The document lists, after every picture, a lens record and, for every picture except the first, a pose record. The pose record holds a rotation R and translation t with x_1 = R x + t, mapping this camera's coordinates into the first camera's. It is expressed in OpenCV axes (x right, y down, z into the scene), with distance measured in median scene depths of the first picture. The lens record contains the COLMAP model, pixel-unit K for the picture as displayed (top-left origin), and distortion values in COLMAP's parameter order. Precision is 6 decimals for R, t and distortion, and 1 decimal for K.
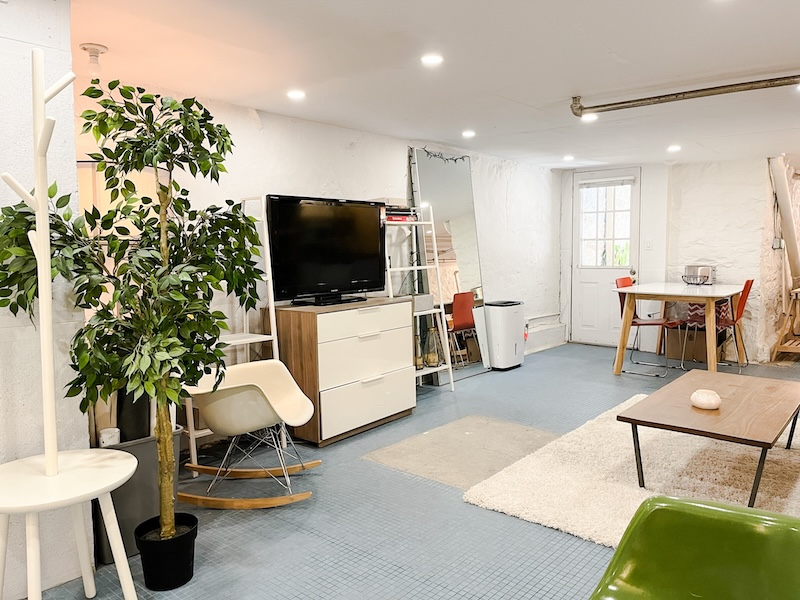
lens RADIAL K [[603.8, 0, 399.6], [0, 603.8, 297.1], [0, 0, 1]] dist [0.050252, -0.024946]
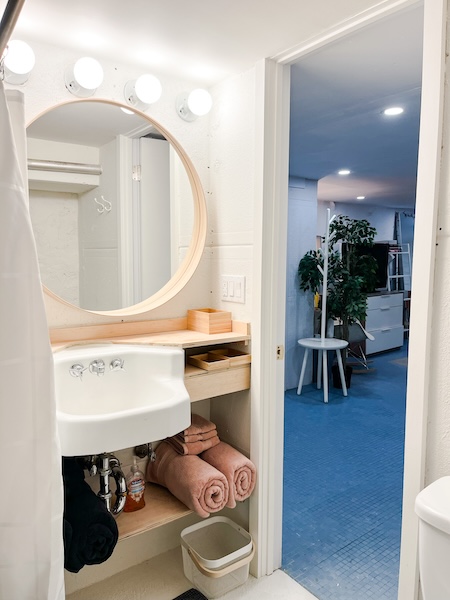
lens RADIAL K [[452.8, 0, 226.2], [0, 452.8, 302.3], [0, 0, 1]] dist [0.050252, -0.024946]
pose [[0.981111, 0.029492, -0.191183, -0.225218], [-0.025834, 0.999433, 0.021598, 0.016483], [0.191712, -0.016251, 0.981317, -0.509270]]
